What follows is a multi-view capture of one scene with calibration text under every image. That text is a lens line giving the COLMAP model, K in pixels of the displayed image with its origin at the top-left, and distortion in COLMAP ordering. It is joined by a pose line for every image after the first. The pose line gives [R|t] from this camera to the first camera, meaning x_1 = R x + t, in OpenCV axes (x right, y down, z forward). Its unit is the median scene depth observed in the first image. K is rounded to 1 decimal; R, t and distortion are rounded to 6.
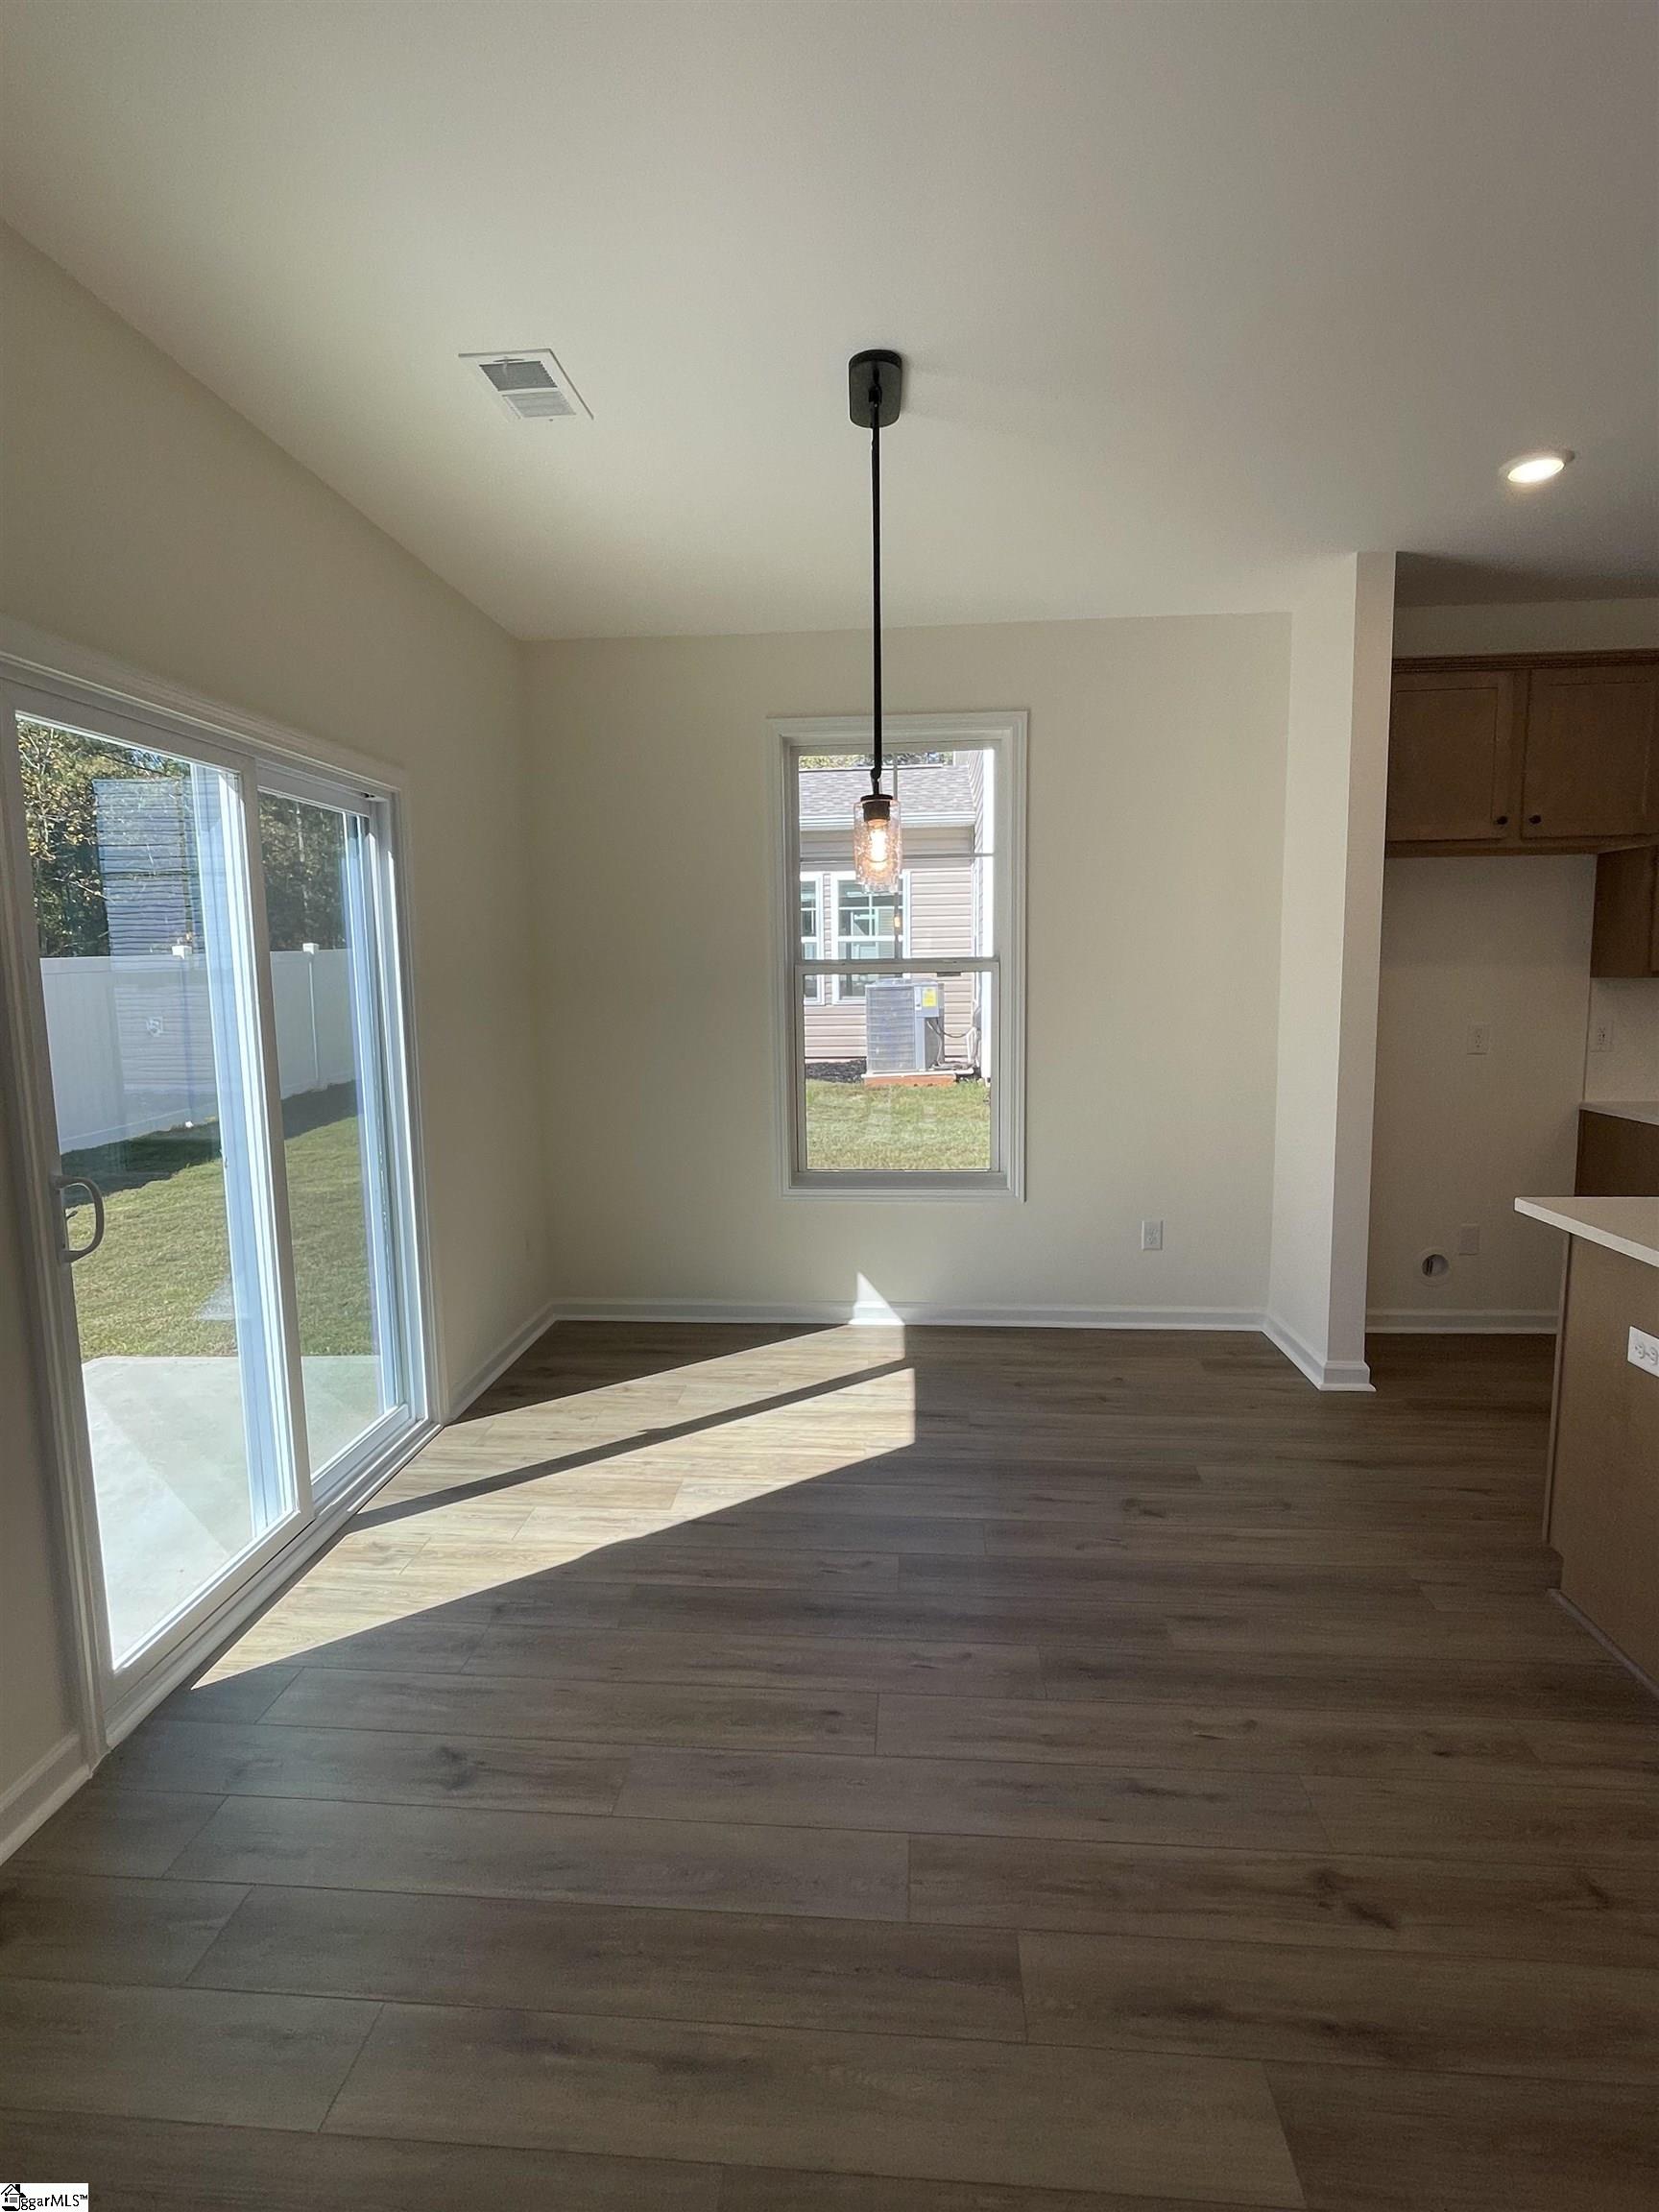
lens RADIAL K [[1095.3, 0, 819.9], [0, 1095.3, 1097.3], [0, 0, 1]] dist [-0.000721, -0.000312]
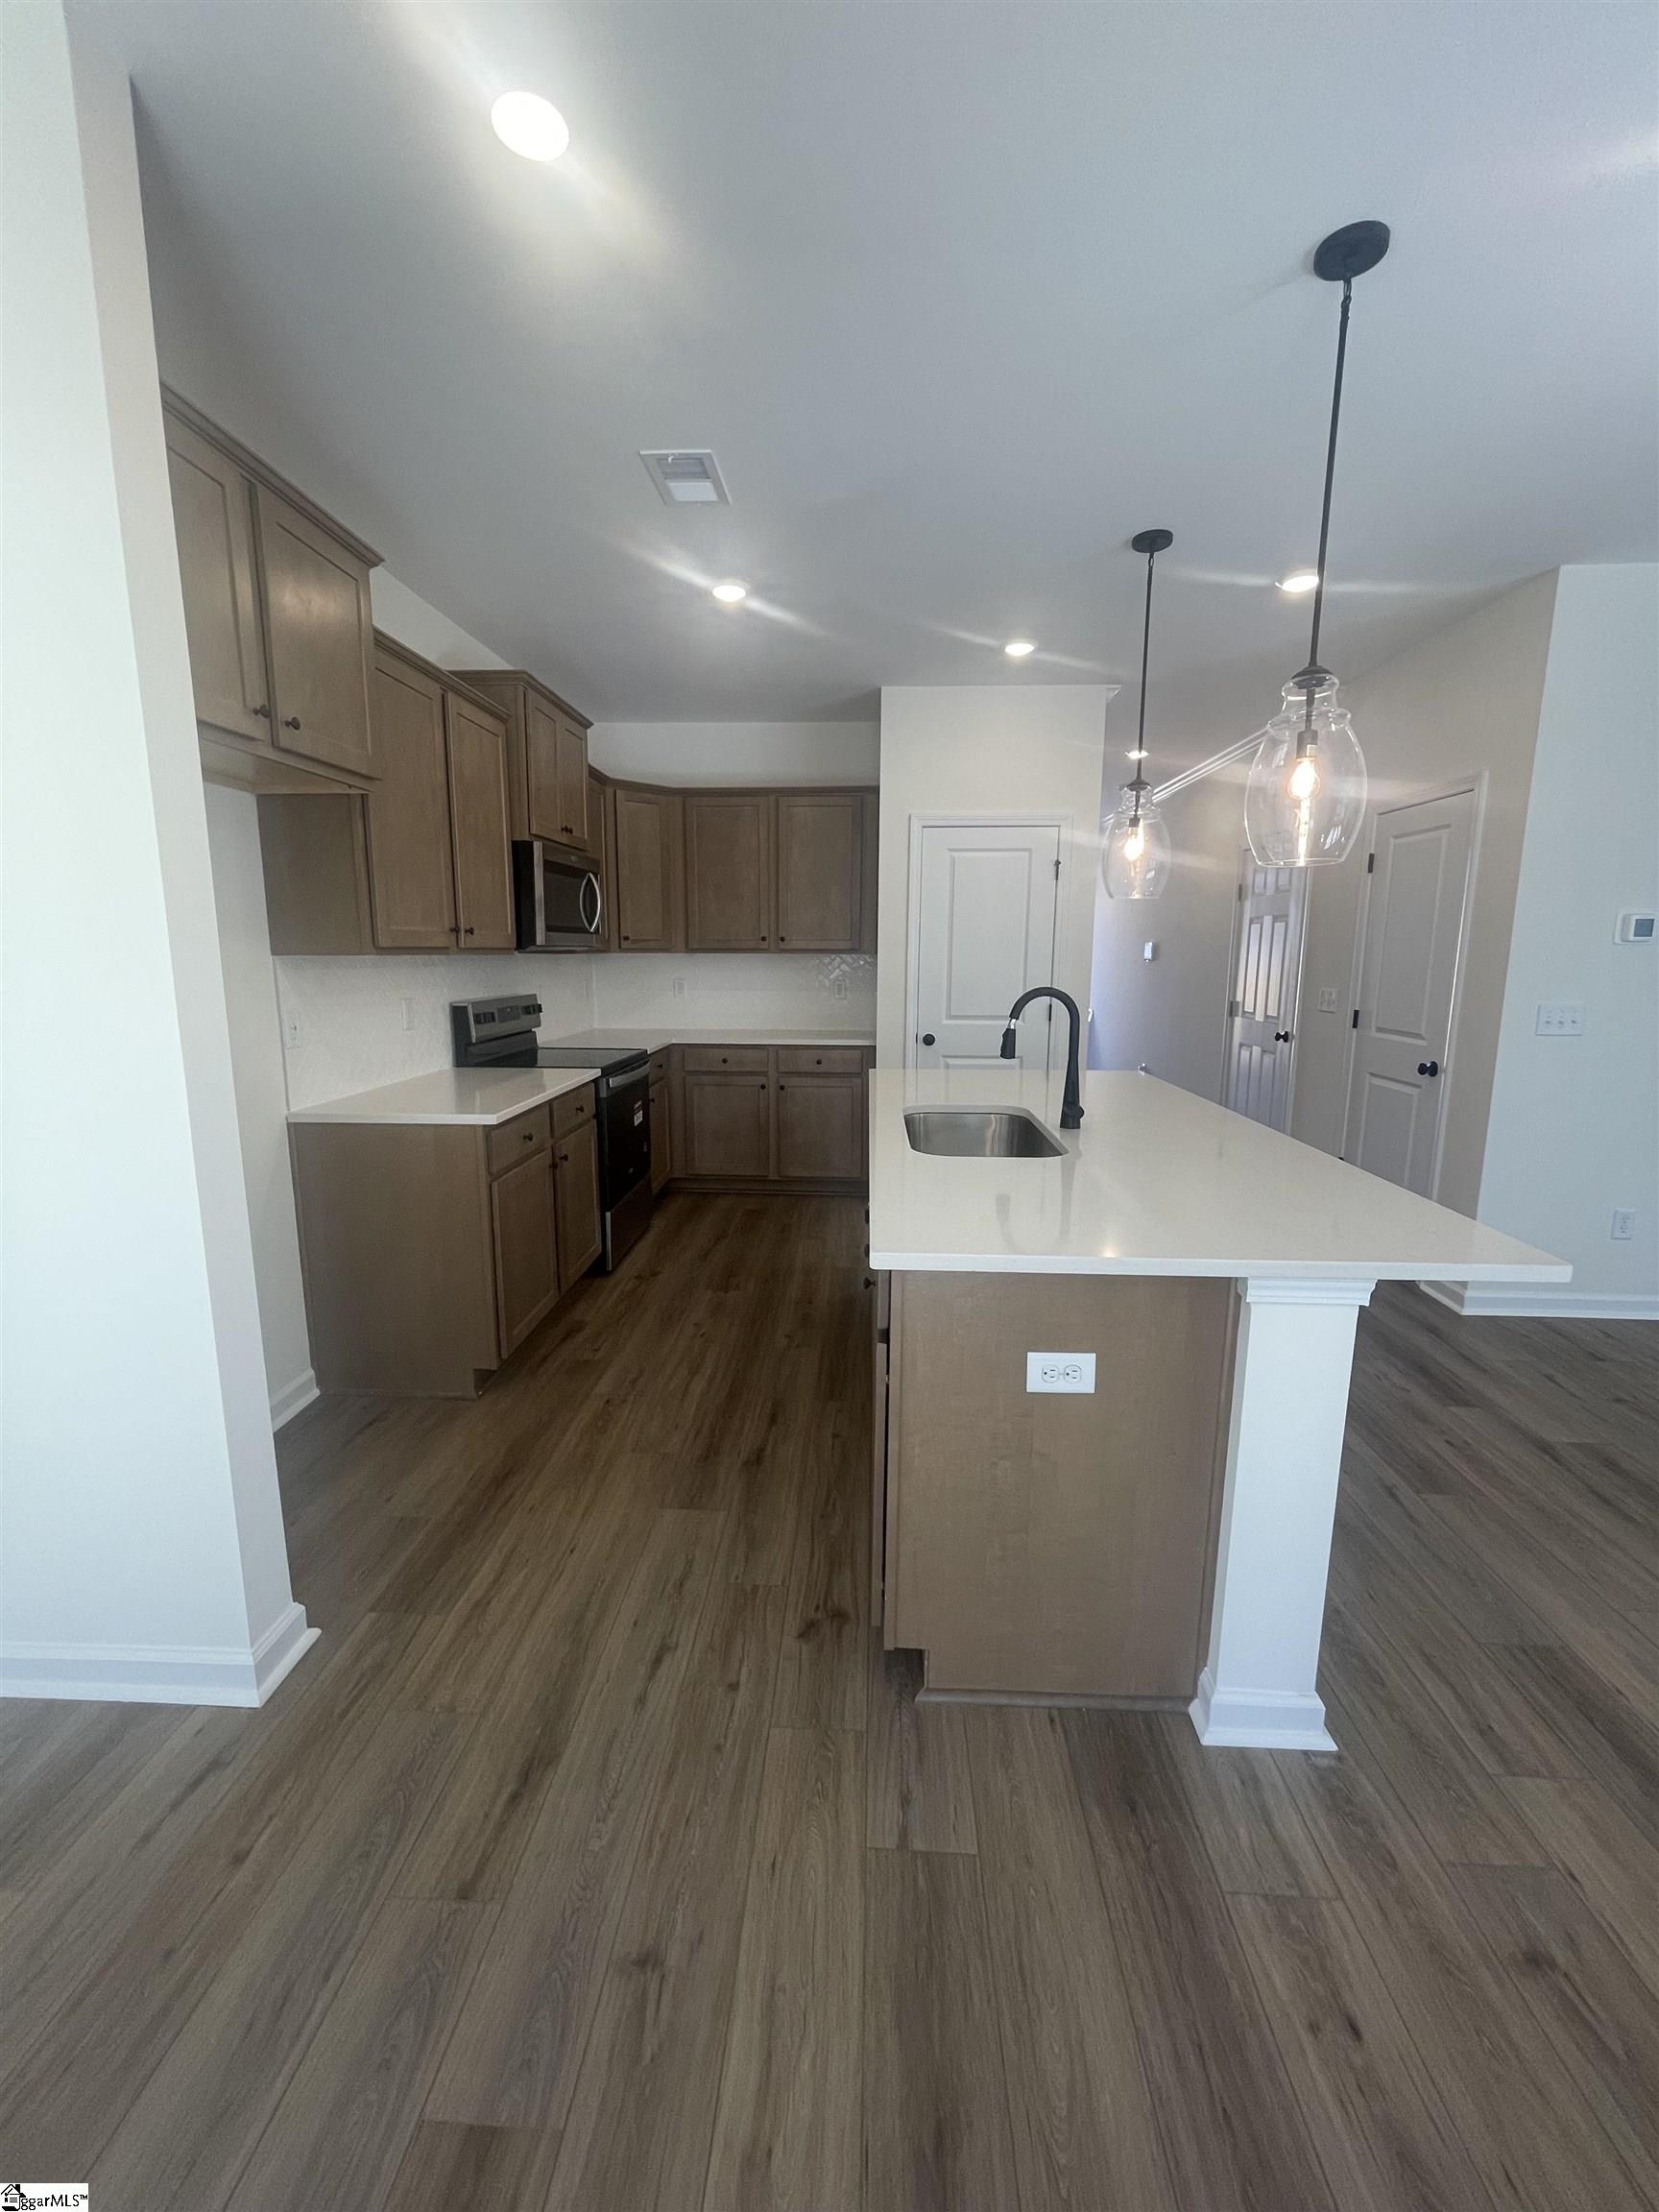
lens RADIAL K [[891.2, 0, 828.2], [0, 891.2, 1094.9], [0, 0, 1]] dist [-0.005342, 0.003045]
pose [[-0.034646, -0.144451, 0.988905, 0.052256], [0.116218, 0.982204, 0.147544, -0.064539], [-0.992619, 0.120041, -0.017242, 0.686871]]
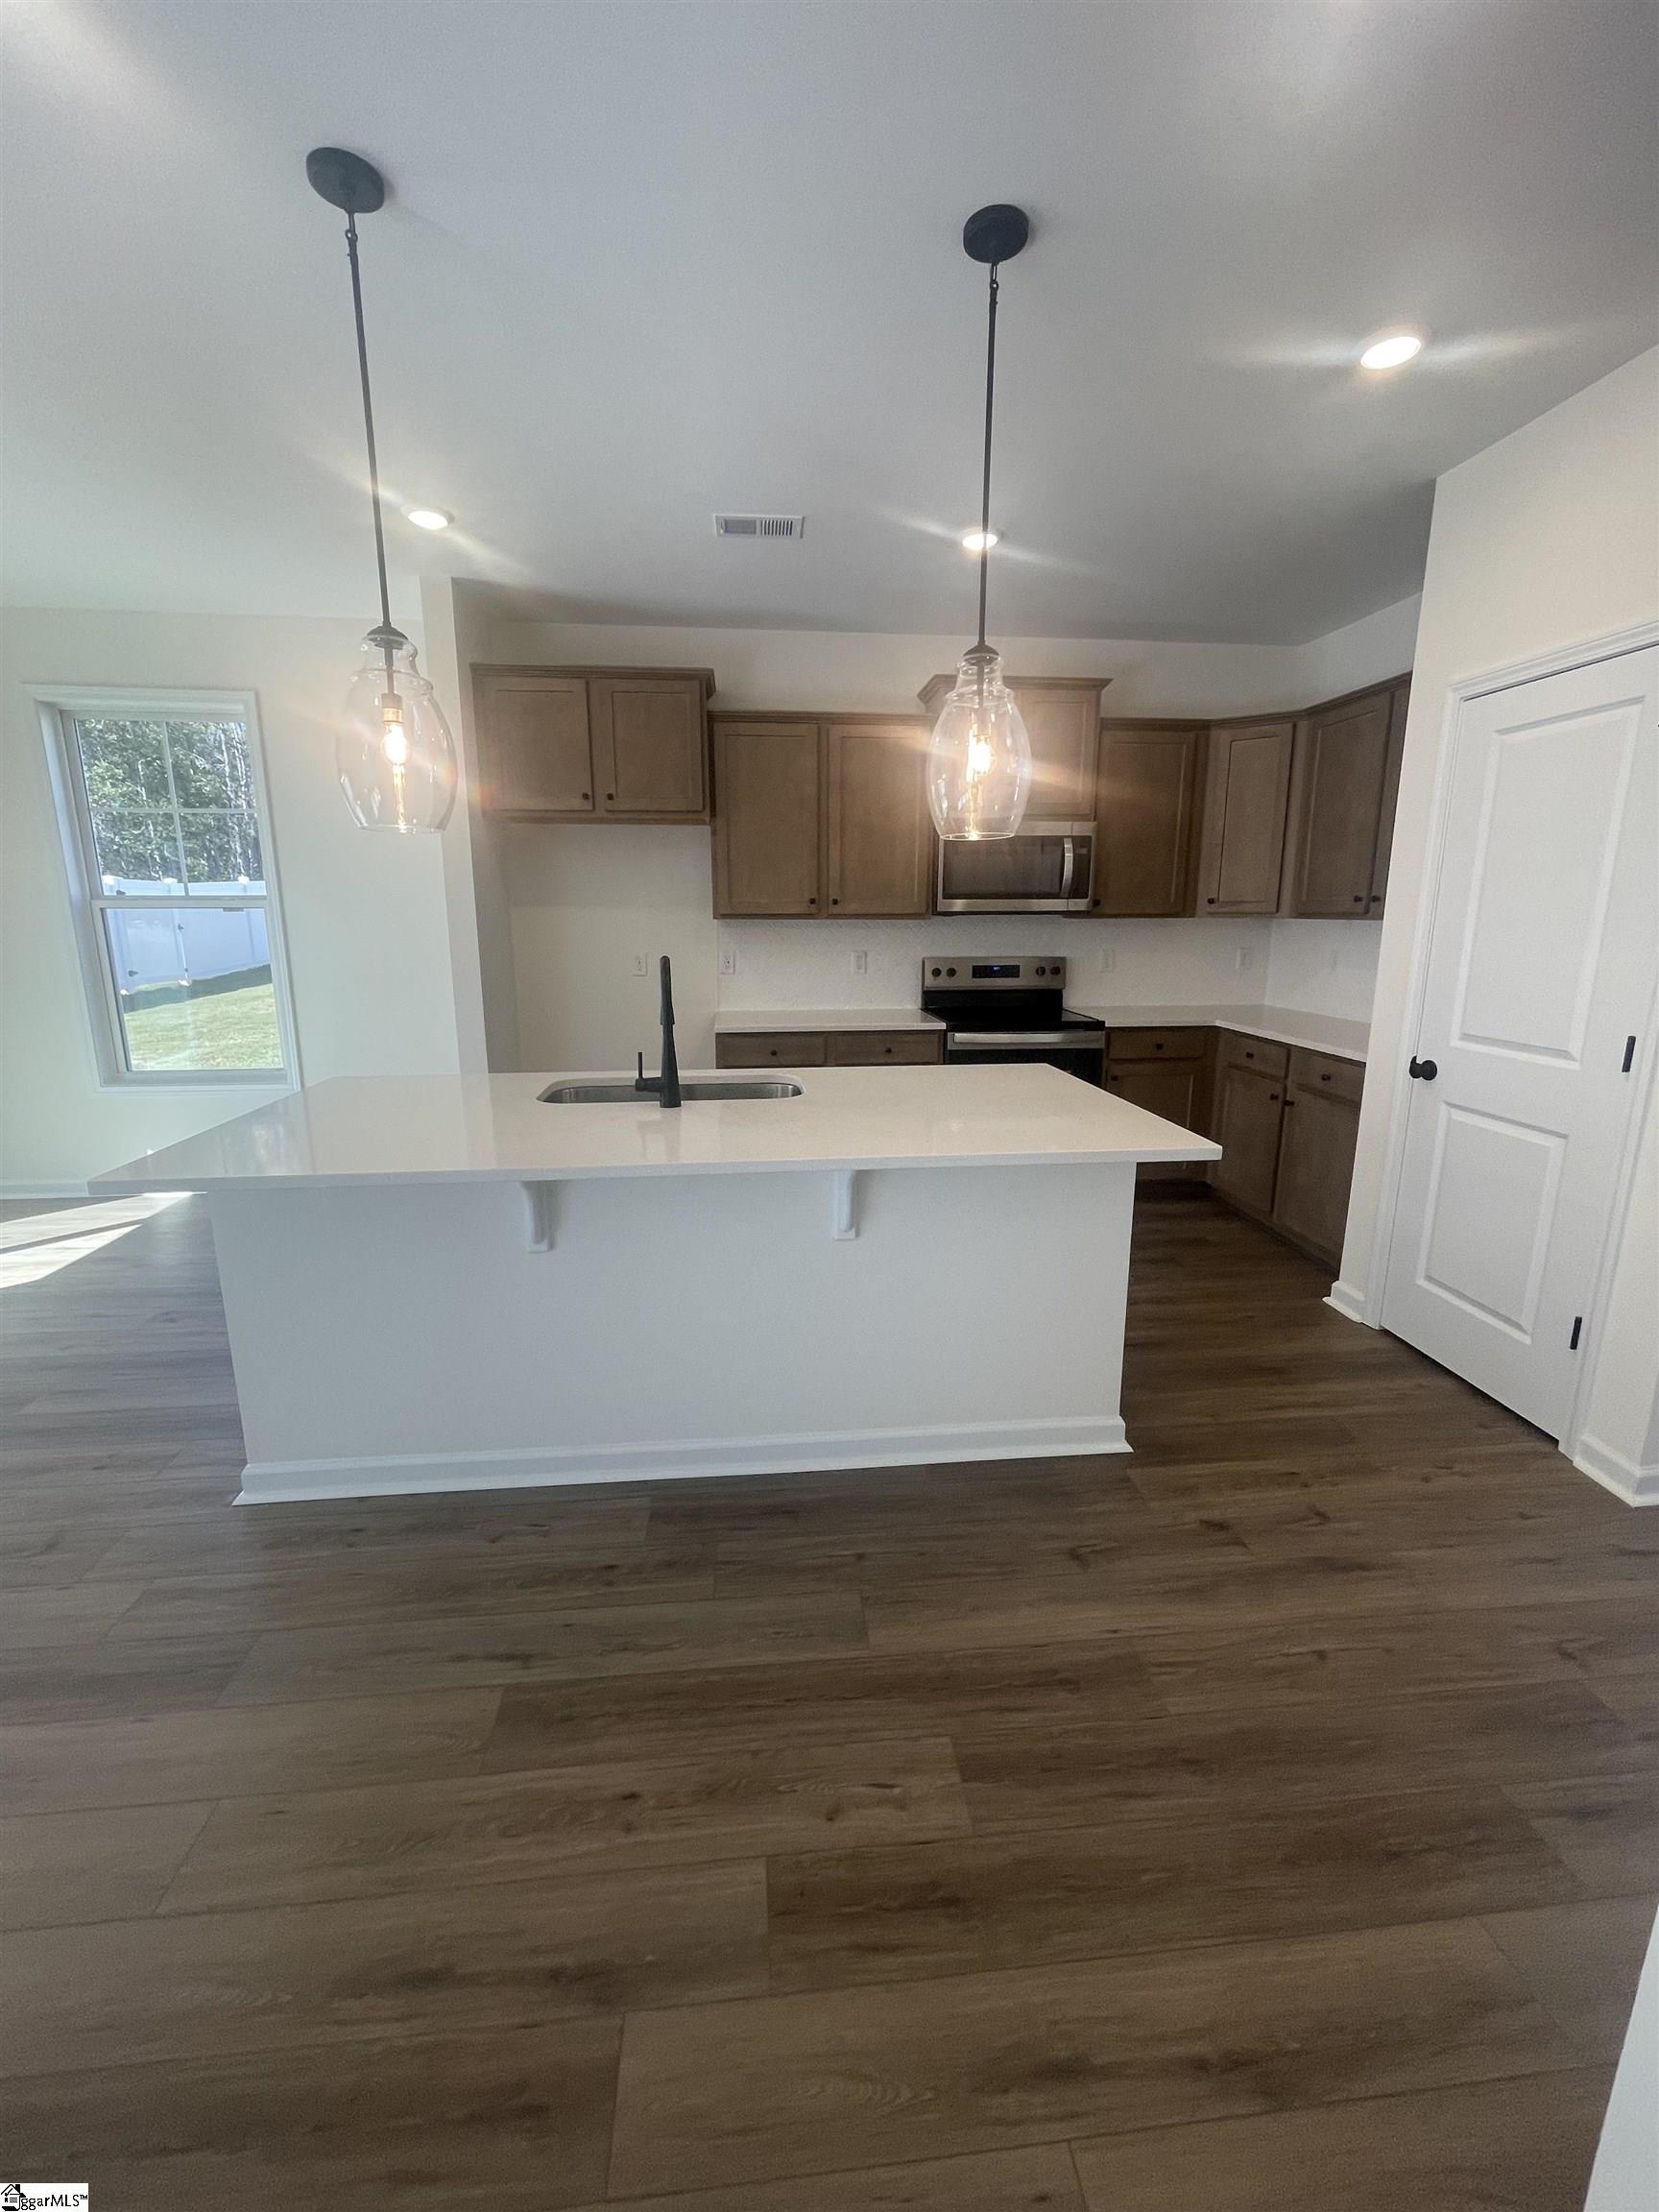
lens RADIAL K [[891.2, 0, 821.9], [0, 891.2, 1097.1], [0, 0, 1]] dist [-0.005342, 0.003045]
pose [[0.982419, -0.022974, 0.185272, 0.689764], [0.006995, 0.996232, 0.086445, 0.018106], [-0.186559, -0.083629, 0.978878, -0.135763]]
